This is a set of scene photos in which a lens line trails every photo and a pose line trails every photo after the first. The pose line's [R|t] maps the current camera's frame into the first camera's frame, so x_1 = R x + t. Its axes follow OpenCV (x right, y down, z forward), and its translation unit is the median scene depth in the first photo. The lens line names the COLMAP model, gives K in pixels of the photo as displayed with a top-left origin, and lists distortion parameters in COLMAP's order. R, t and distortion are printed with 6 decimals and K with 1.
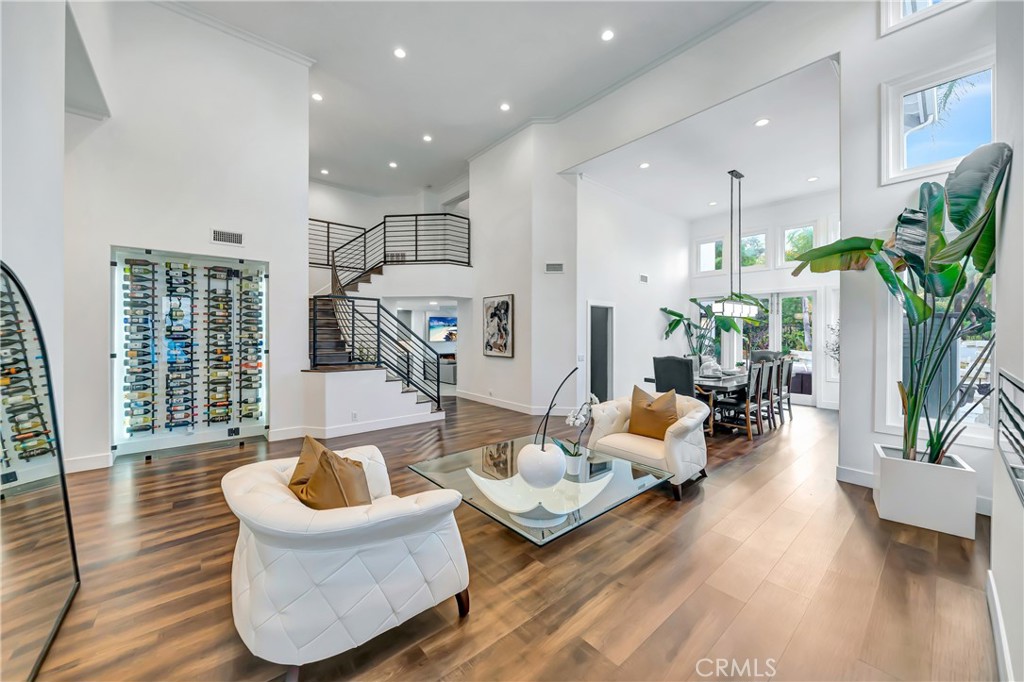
lens RADIAL K [[365.0, 0, 526.8], [0, 365.0, 332.7], [0, 0, 1]] dist [-0.009142, 0.000559]
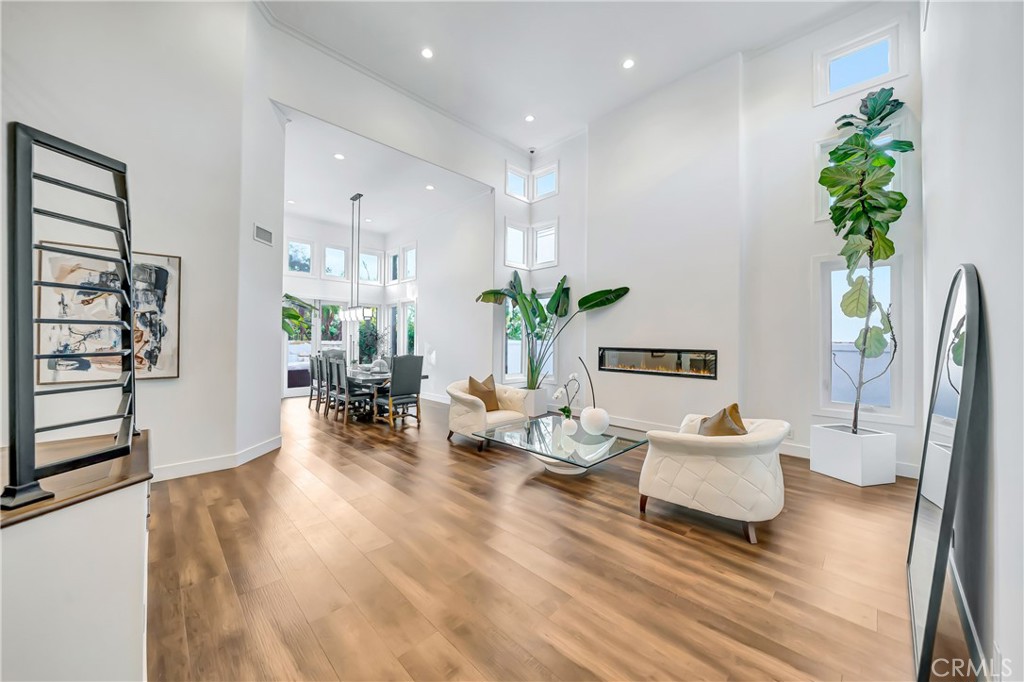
lens RADIAL K [[365.0, 0, 502.0], [0, 365.0, 337.3], [0, 0, 1]] dist [-0.009142, 0.000559]
pose [[-0.026175, 0.003953, 0.999650, -0.846788], [-0.008563, 0.999955, -0.004179, 0.012480], [-0.999621, -0.008669, -0.026140, 0.808817]]
